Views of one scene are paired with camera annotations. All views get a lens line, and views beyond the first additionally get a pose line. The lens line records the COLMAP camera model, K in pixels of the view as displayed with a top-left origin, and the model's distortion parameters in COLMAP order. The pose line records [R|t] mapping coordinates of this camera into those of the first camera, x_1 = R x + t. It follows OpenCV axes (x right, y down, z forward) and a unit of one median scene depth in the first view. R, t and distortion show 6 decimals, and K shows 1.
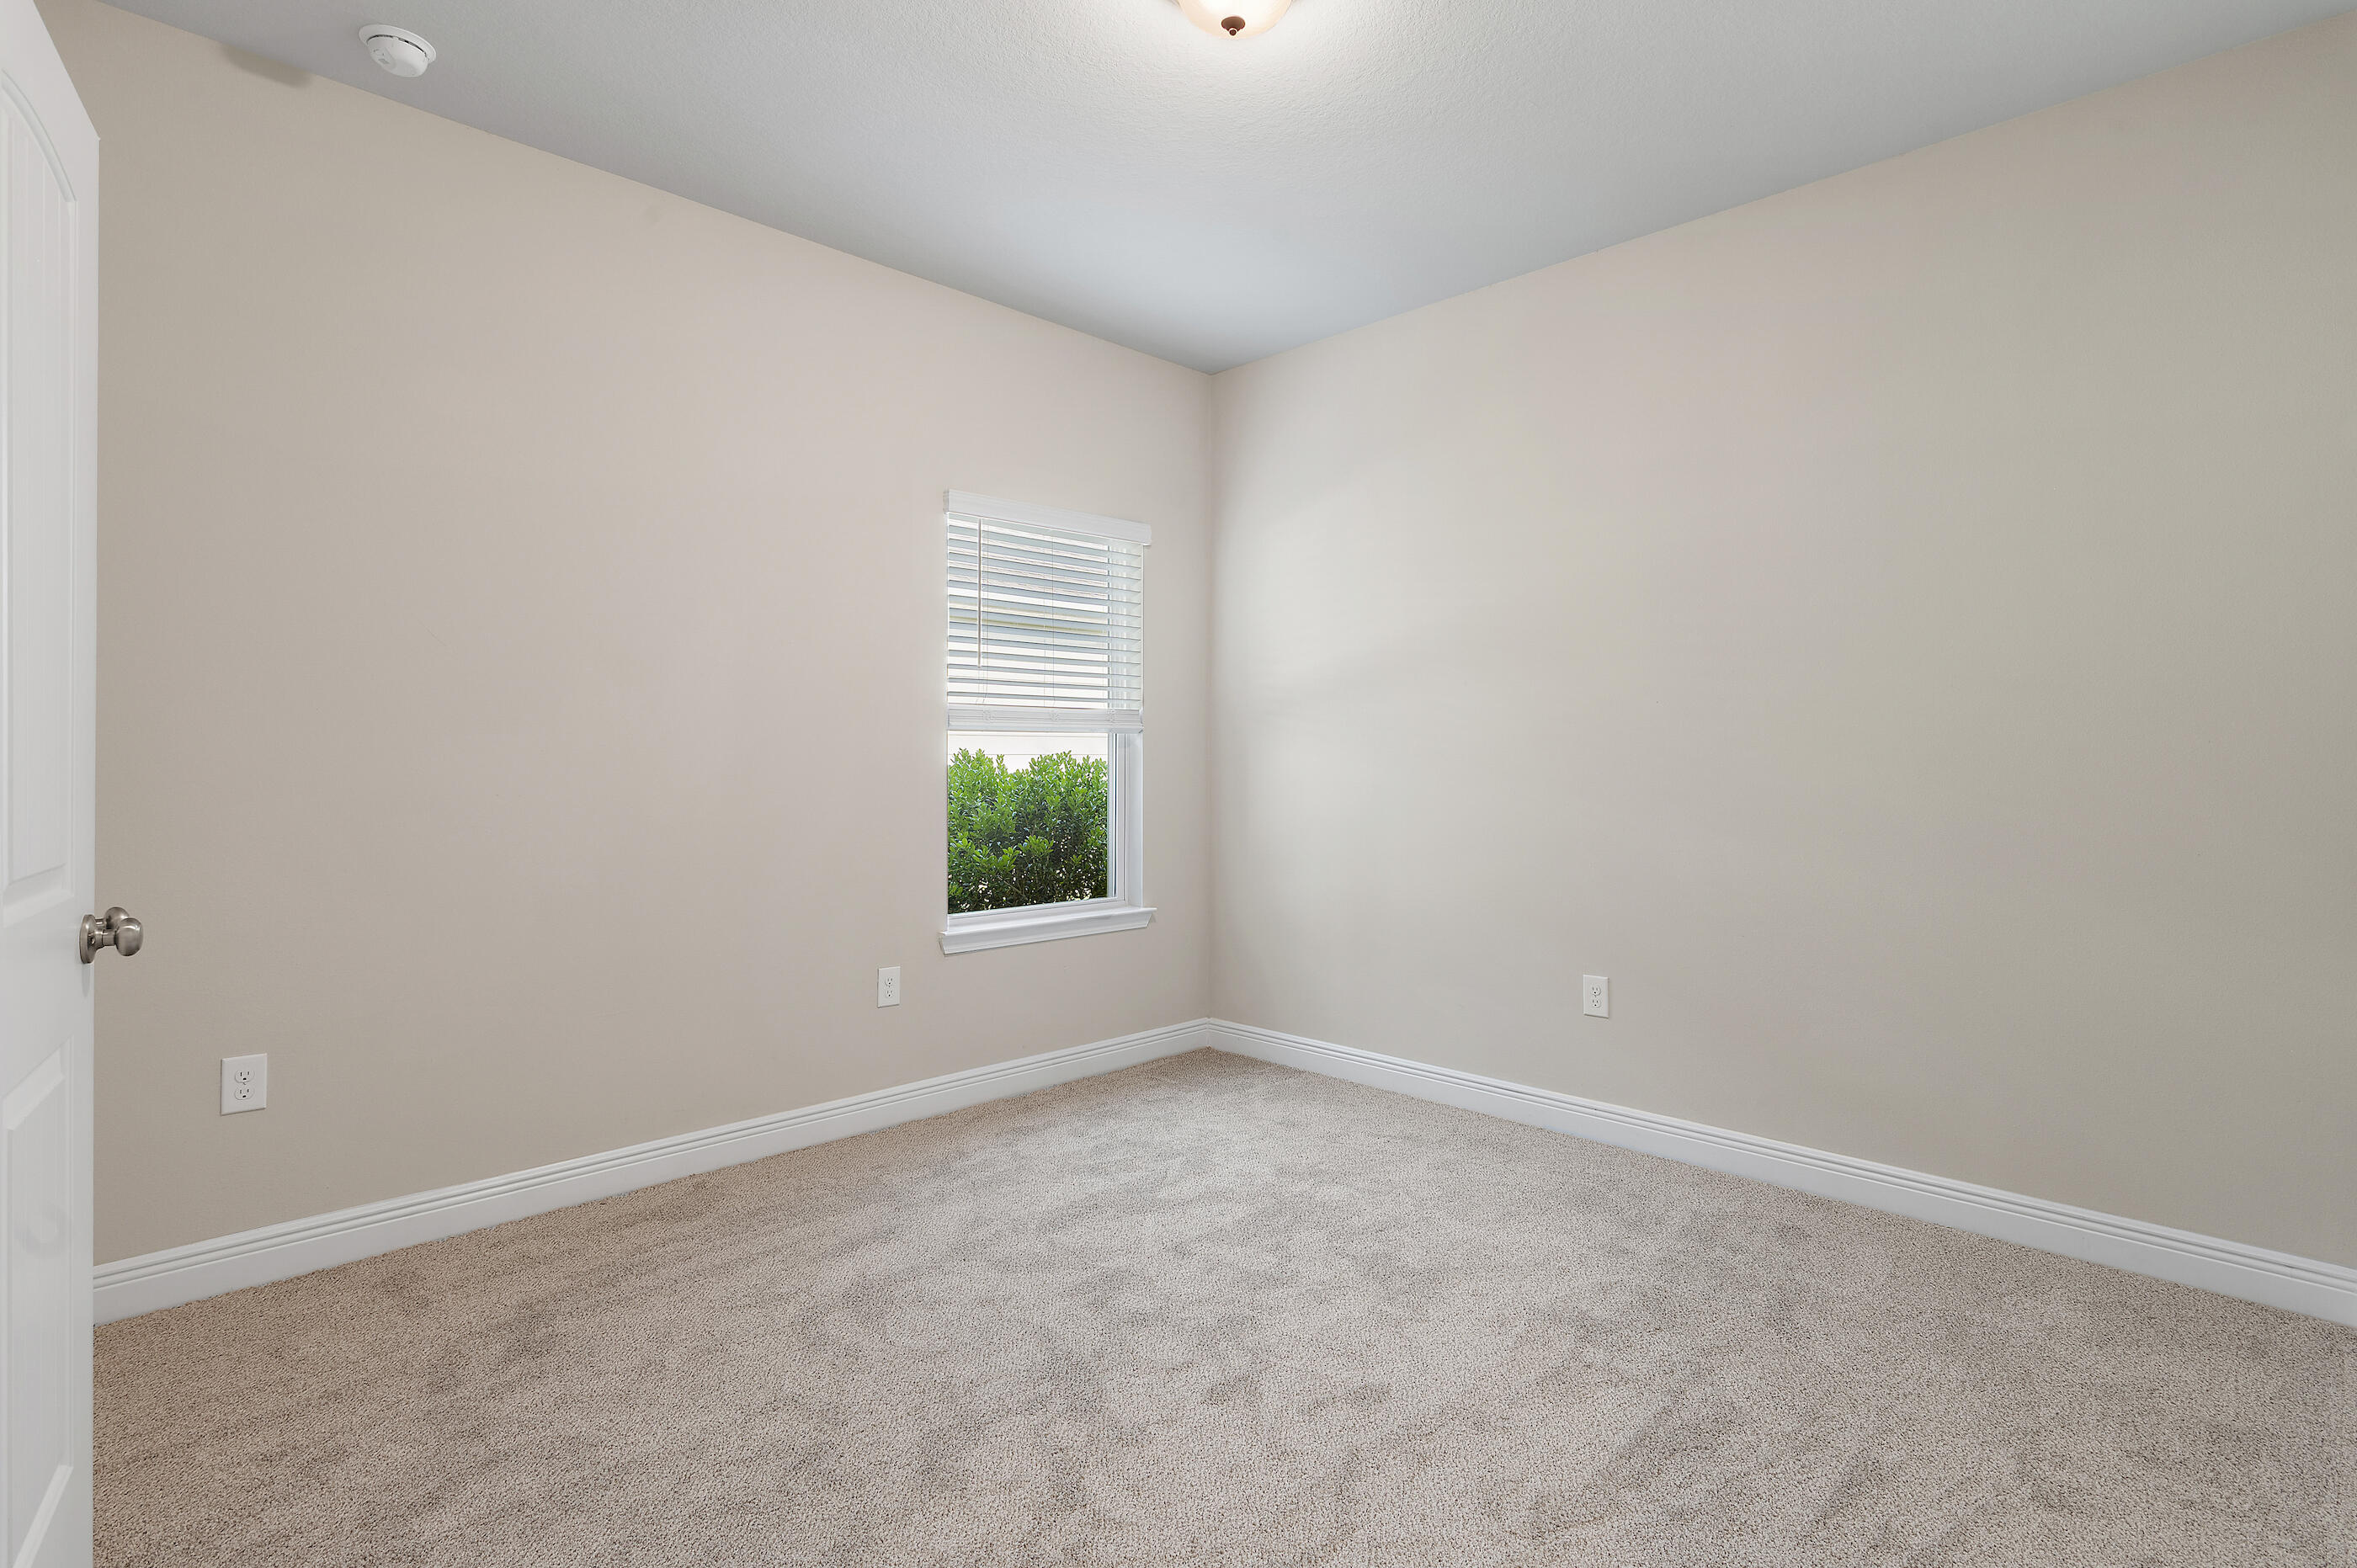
lens RADIAL K [[1169.4, 0, 1187.9], [0, 1169.4, 735.3], [0, 0, 1]] dist [0.002081, -0.000376]
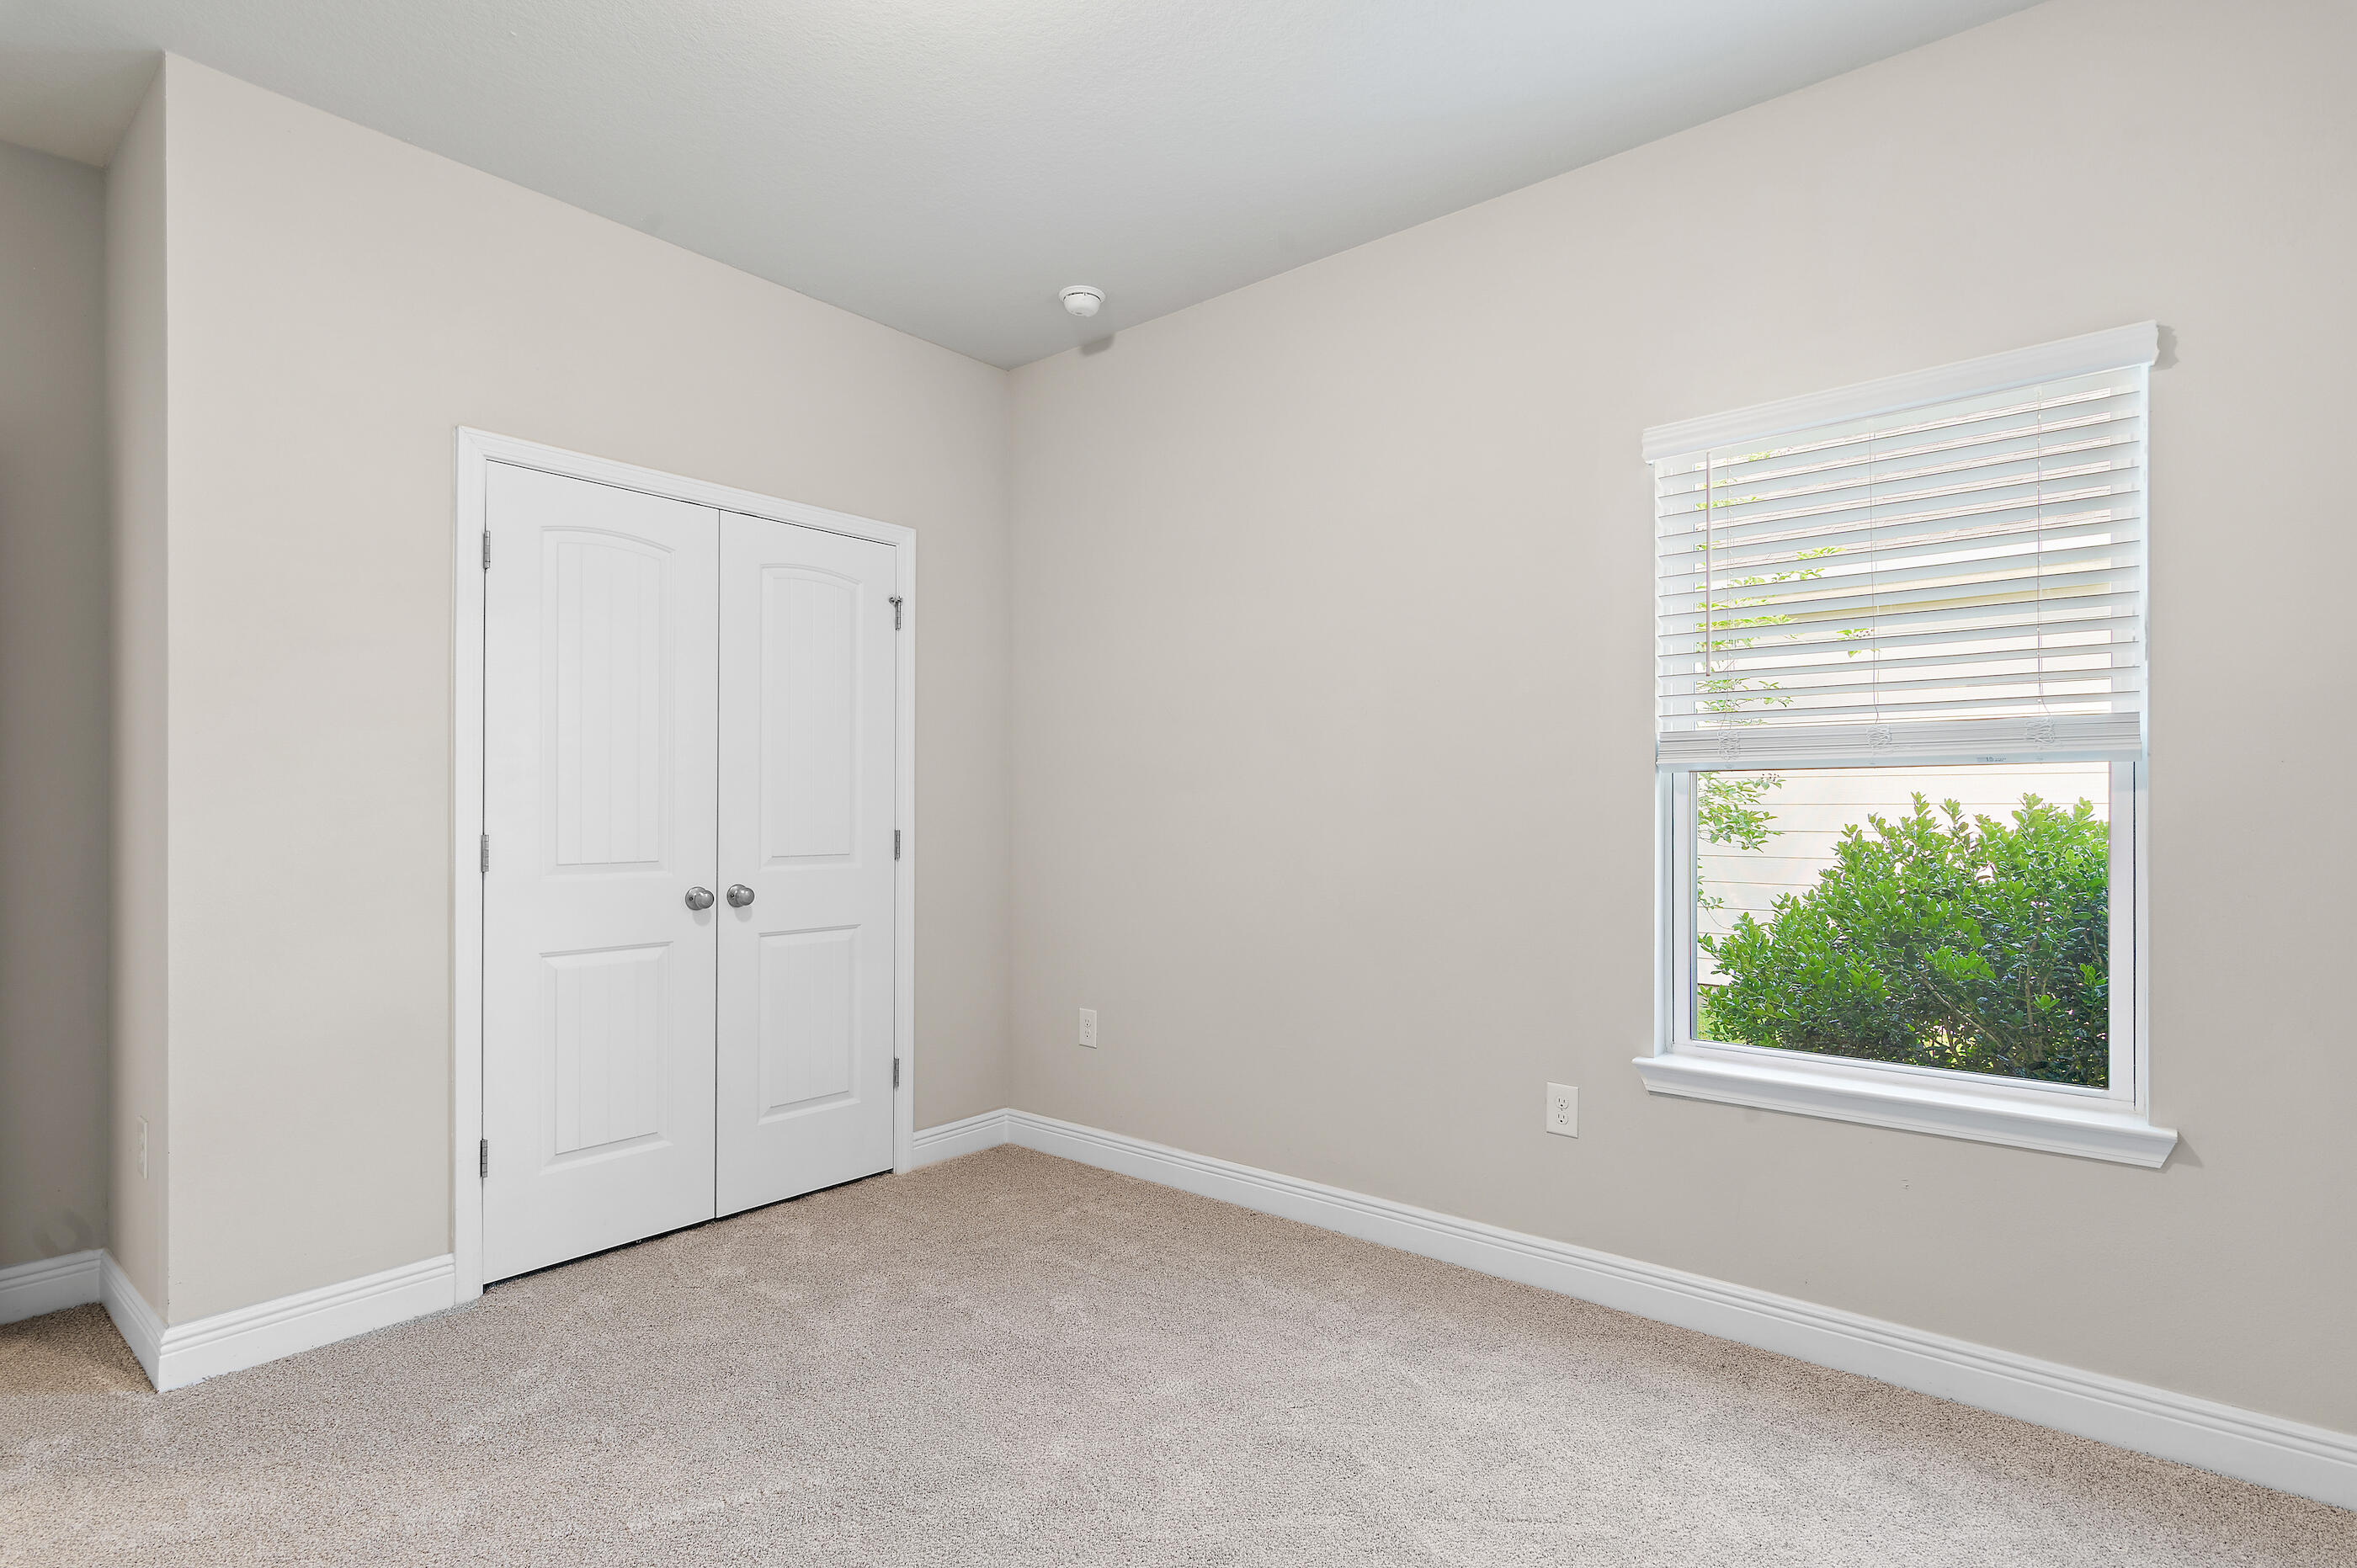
lens RADIAL K [[1157.9, 0, 1150.4], [0, 1157.9, 774.1], [0, 0, 1]] dist [-0.000270, -0.000504]
pose [[0.088844, -0.030423, -0.995581, 0.475206], [0.019349, 0.999398, -0.028813, 0.012624], [0.995858, -0.016704, 0.089380, 0.661220]]
